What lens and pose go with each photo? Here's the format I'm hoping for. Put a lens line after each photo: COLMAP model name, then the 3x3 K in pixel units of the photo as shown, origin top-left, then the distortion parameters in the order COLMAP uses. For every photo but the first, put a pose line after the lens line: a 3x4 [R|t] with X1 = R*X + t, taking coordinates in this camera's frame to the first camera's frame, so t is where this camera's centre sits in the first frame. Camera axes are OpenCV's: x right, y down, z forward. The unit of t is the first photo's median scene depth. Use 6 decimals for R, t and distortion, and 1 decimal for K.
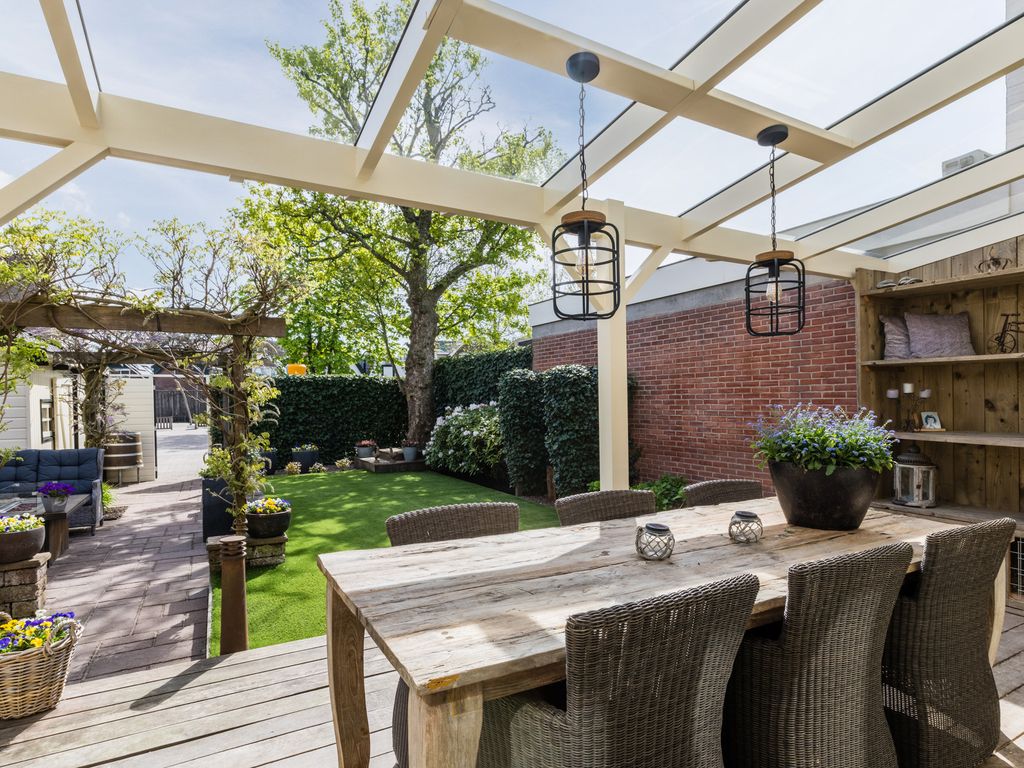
lens RADIAL K [[569.3, 0, 520.9], [0, 569.3, 416.5], [0, 0, 1]] dist [0.019245, 0.000618]
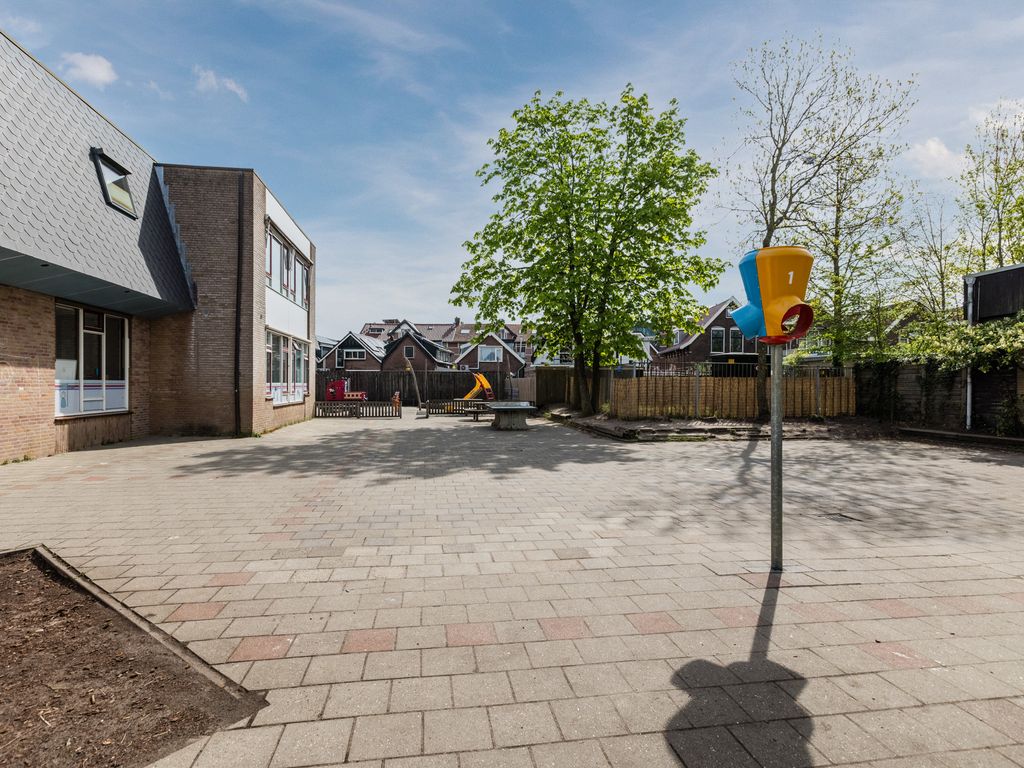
lens RADIAL K [[517.5, 0, 507.5], [0, 517.5, 385.4], [0, 0, 1]] dist [0.001127, 0.000509]
pose [[0.941370, 0.009867, -0.337232, -0.661170], [-0.019133, 0.999525, -0.024164, -0.019380], [0.336834, 0.029199, 0.941111, 1.082981]]
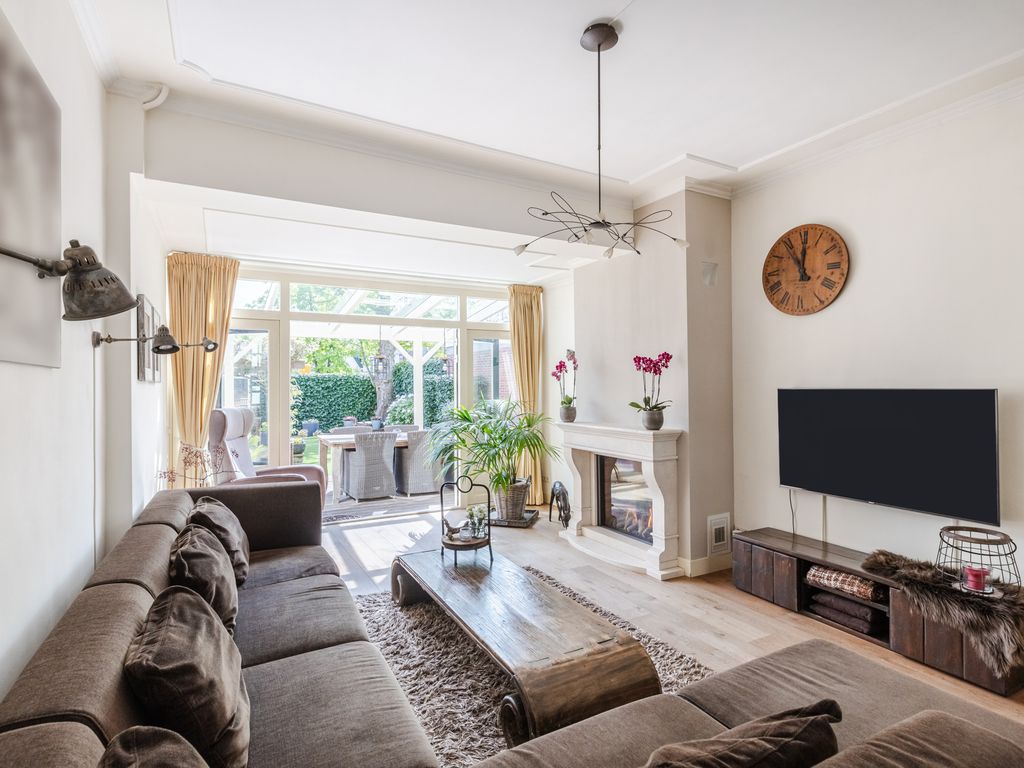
lens RADIAL K [[538.4, 0, 518.0], [0, 538.4, 379.3], [0, 0, 1]] dist [0.000085, 0.000102]
pose [[0.999940, 0.000557, 0.010955, 0.182916], [-0.000152, 0.999319, -0.036896, -0.005559], [-0.010968, 0.036892, 0.999259, -0.507003]]
